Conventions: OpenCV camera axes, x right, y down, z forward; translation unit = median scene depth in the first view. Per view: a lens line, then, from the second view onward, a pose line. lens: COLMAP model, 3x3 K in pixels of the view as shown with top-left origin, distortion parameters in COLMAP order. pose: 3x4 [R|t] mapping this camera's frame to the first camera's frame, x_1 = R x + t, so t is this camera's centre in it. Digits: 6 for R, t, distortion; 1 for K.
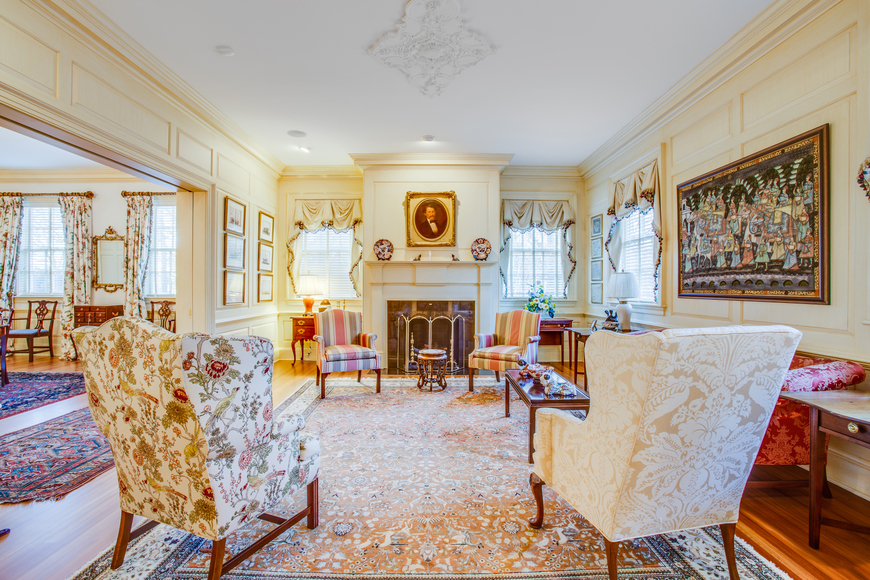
lens RADIAL K [[406.1, 0, 431.1], [0, 406.1, 288.9], [0, 0, 1]] dist [-0.090948, 0.040489]
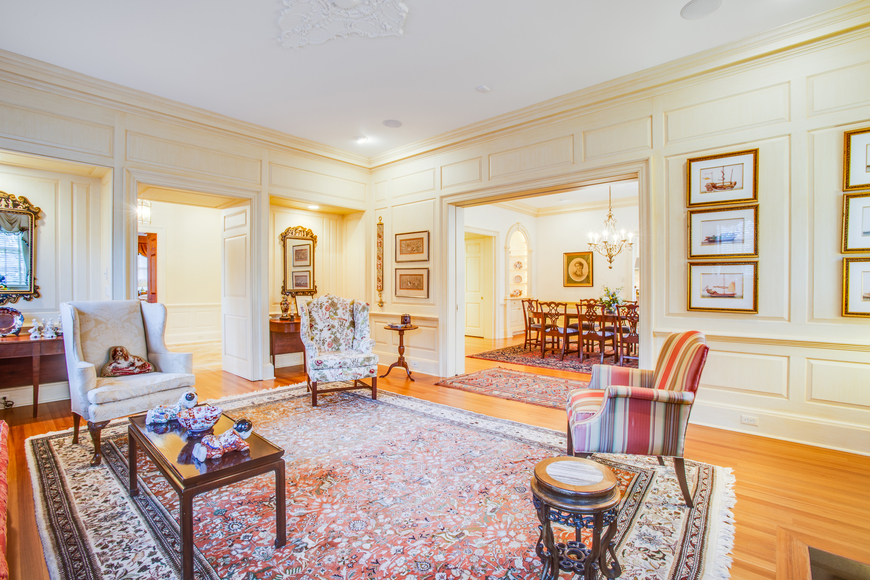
lens RADIAL K [[406.1, 0, 431.1], [0, 406.1, 288.9], [0, 0, 1]] dist [-0.090948, 0.040489]
pose [[-0.667519, 0.000699, -0.744592, 0.266946], [-0.005940, 0.999963, 0.006264, -0.001135], [0.744569, 0.008604, -0.667490, 0.917238]]
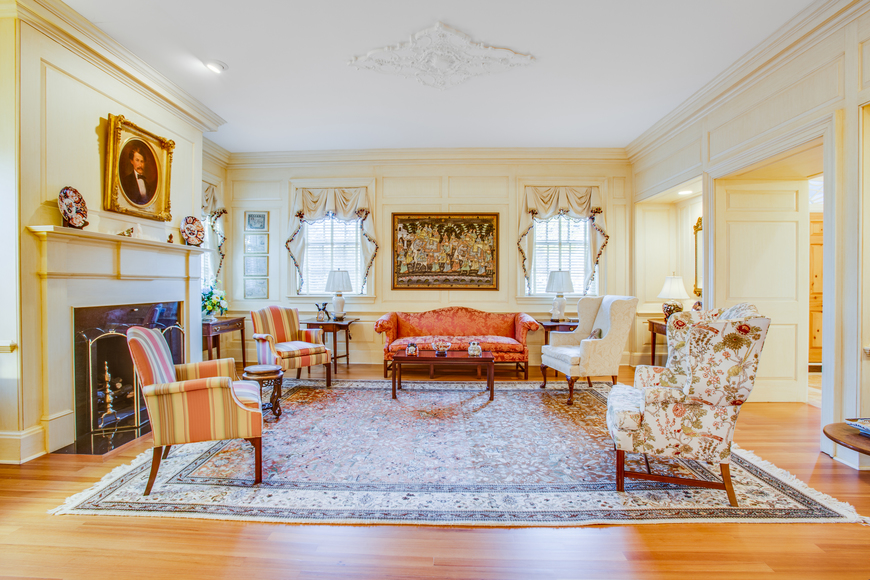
lens RADIAL K [[406.1, 0, 431.1], [0, 406.1, 288.9], [0, 0, 1]] dist [-0.090948, 0.040489]
pose [[0.040232, -0.013720, 0.999096, -0.583342], [0.002089, 0.999905, 0.013647, -0.001427], [-0.999188, 0.001538, 0.040257, 0.535764]]
